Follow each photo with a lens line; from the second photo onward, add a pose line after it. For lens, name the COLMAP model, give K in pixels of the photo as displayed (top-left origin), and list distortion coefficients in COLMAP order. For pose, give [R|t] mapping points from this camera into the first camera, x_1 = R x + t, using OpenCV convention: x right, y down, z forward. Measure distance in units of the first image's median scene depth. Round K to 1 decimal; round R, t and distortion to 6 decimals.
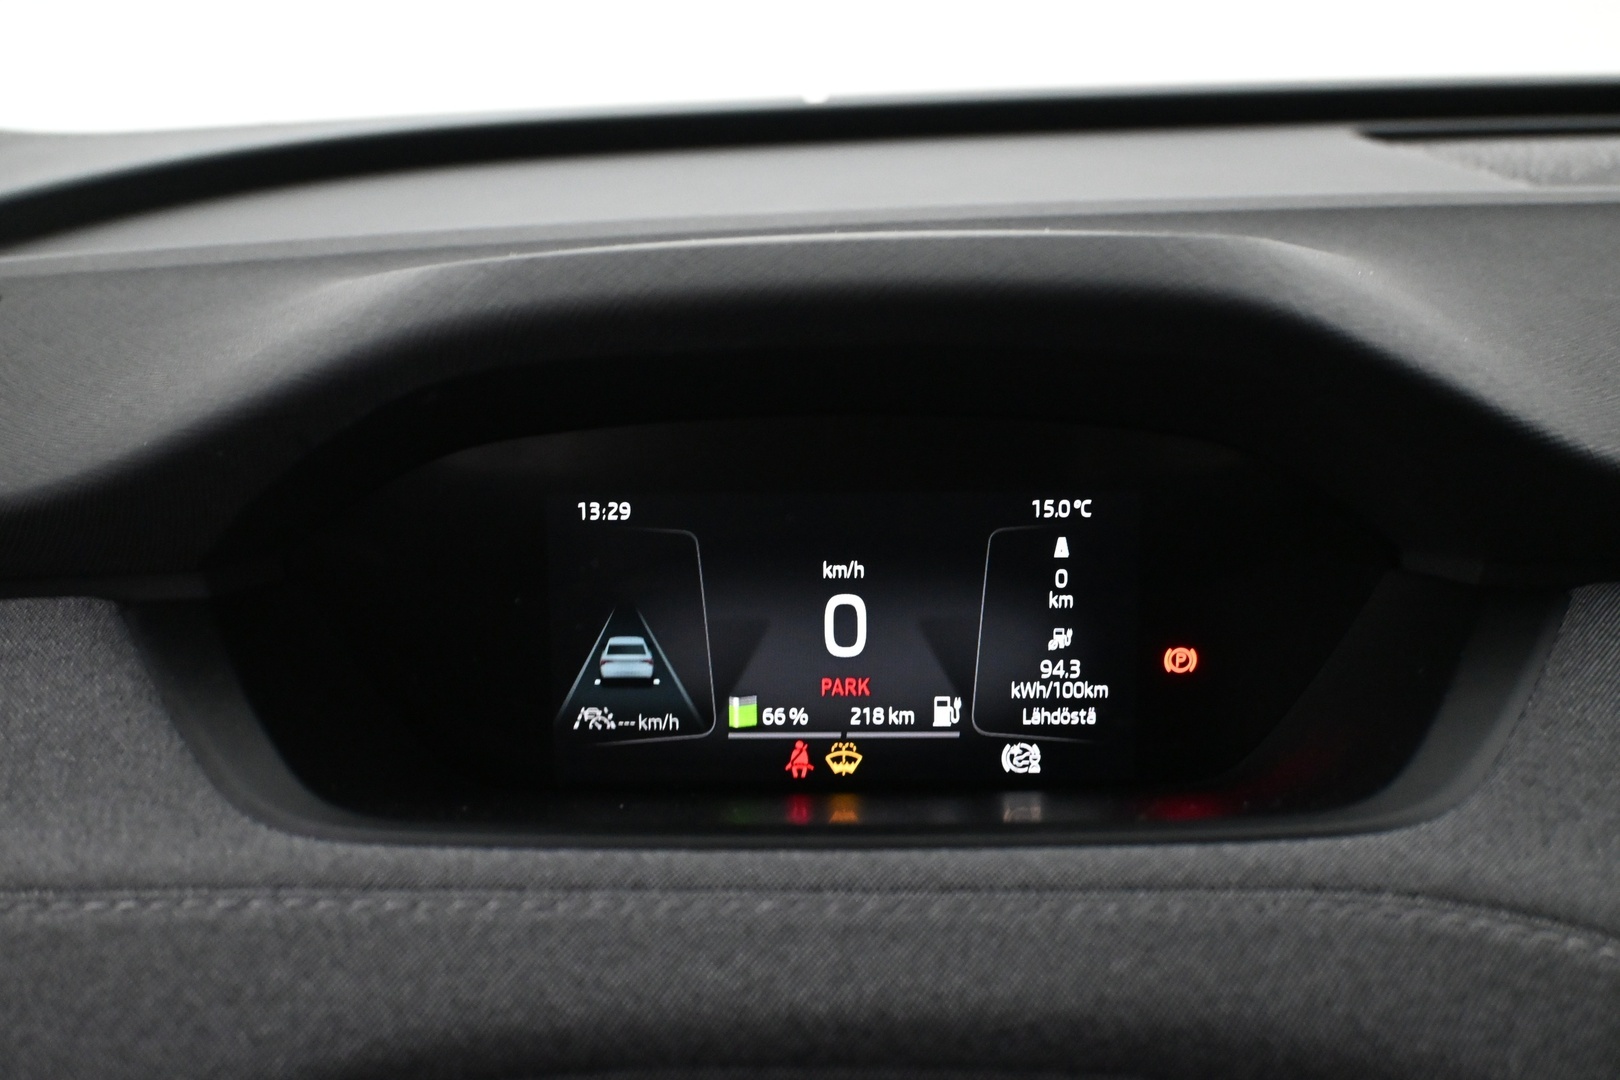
lens RADIAL K [[2040.4, 0, 810.0], [0, 2040.4, 540.0], [0, 0, 1]] dist [-0.033974, -0.032119]
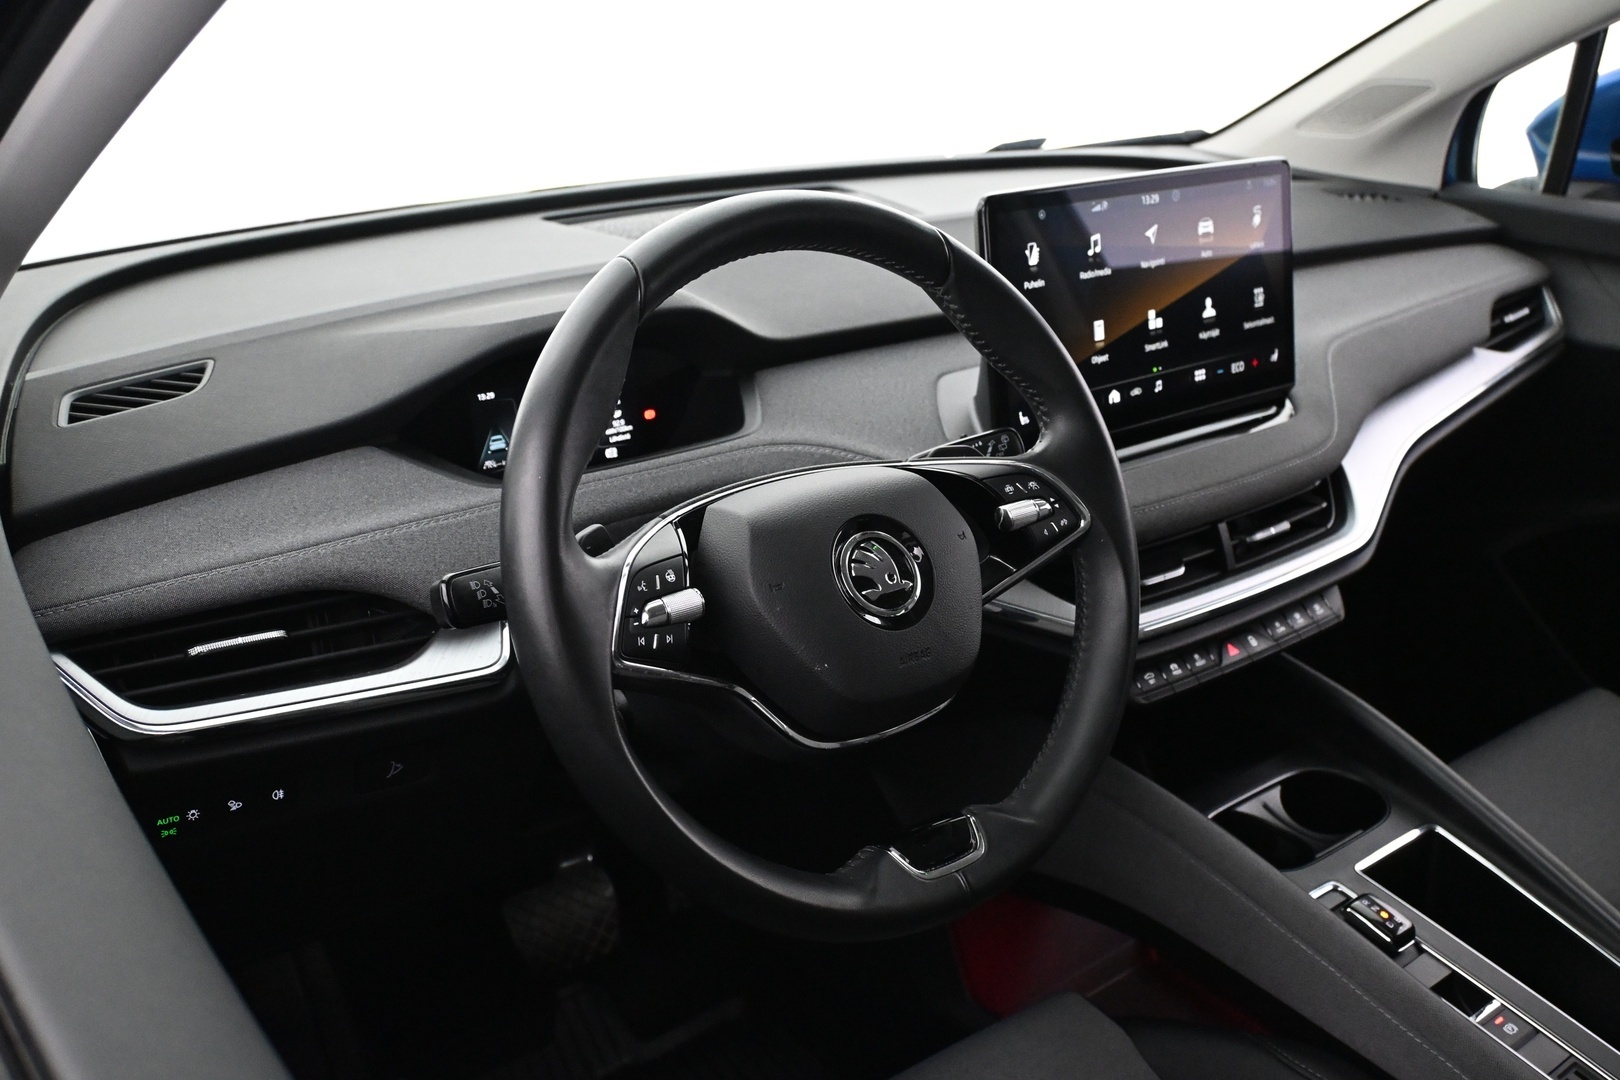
lens RADIAL K [[1589.0, 0, 810.0], [0, 1589.0, 540.0], [0, 0, 1]] dist [-0.006320, -0.005925]
pose [[0.797434, -0.208142, 0.566371, -1.106493], [0.172925, 0.978083, 0.115974, 0.004502], [-0.578097, 0.005458, 0.815950, -1.242523]]
